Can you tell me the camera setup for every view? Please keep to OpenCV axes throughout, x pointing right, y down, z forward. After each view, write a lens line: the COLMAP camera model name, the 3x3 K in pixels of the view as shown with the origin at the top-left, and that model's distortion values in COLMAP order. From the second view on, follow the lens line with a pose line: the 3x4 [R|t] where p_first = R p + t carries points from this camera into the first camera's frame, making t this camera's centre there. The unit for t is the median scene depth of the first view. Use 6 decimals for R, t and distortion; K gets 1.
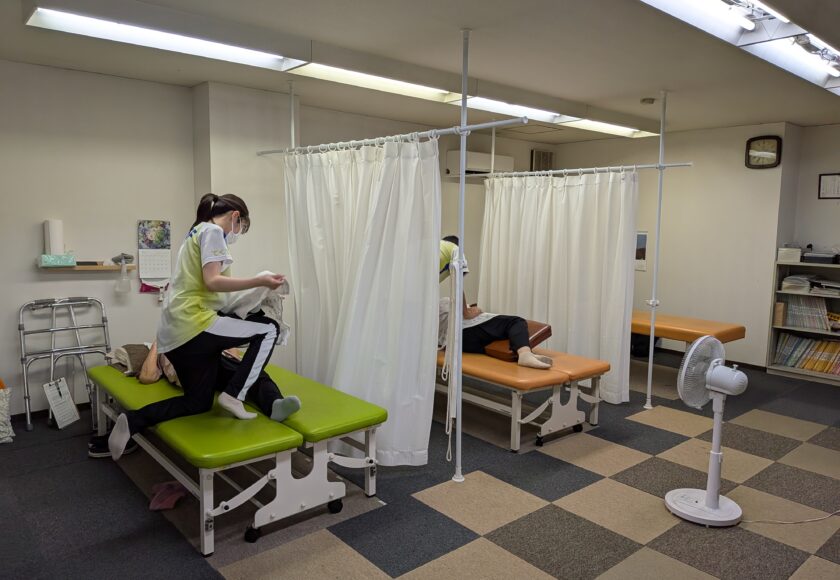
lens RADIAL K [[604.5, 0, 420.5], [0, 604.5, 290.0], [0, 0, 1]] dist [-0.001819, -0.000854]
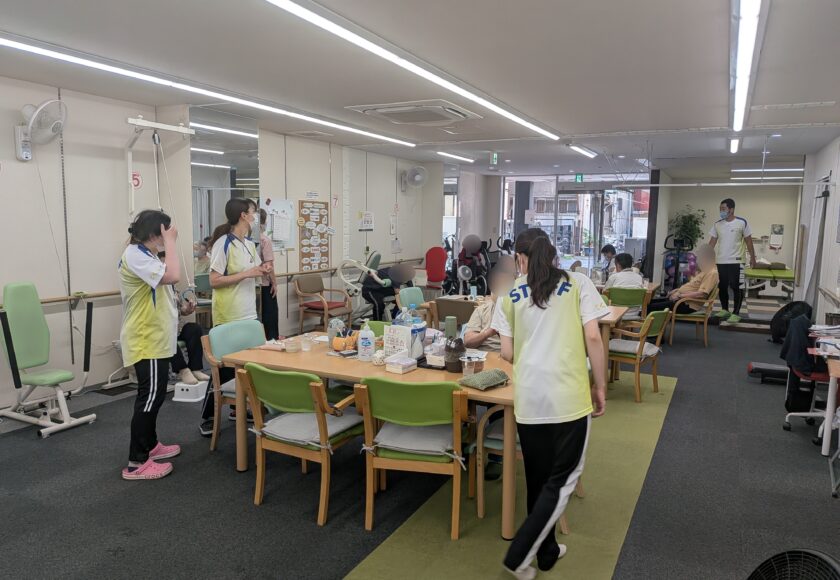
lens RADIAL K [[604.5, 0, 420.6], [0, 604.5, 289.5], [0, 0, 1]] dist [-0.001819, -0.000854]
pose [[0.381937, 0.101231, -0.918628, 1.635781], [-0.111548, 0.991766, 0.062912, 0.207092], [0.917432, 0.078442, 0.390084, -1.720199]]
